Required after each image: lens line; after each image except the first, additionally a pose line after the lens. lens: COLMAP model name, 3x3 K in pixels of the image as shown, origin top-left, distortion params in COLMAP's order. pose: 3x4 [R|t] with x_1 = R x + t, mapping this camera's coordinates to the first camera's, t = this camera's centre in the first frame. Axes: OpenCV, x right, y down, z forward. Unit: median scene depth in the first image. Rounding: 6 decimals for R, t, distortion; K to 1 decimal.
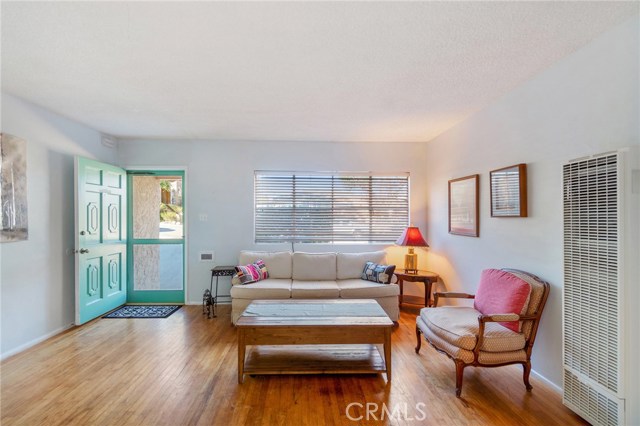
lens RADIAL K [[281.6, 0, 314.6], [0, 281.6, 215.2], [0, 0, 1]] dist [-0.007733, 0.001506]
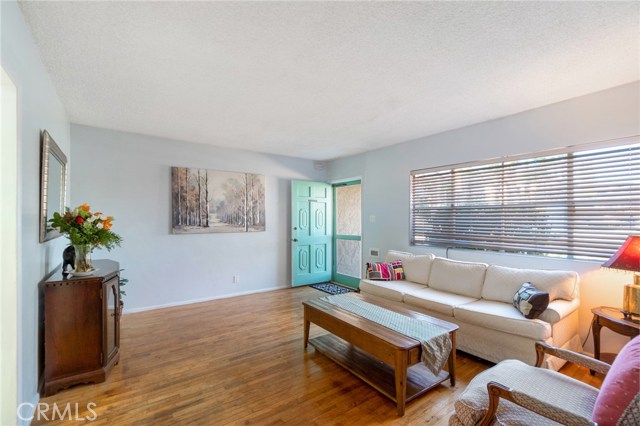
lens RADIAL K [[281.6, 0, 316.2], [0, 281.6, 218.7], [0, 0, 1]] dist [-0.007733, 0.001506]
pose [[0.553477, -0.001885, -0.832863, 0.479470], [0.005840, 0.999982, 0.001618, 0.006432], [0.832844, -0.005760, 0.553477, 0.200812]]
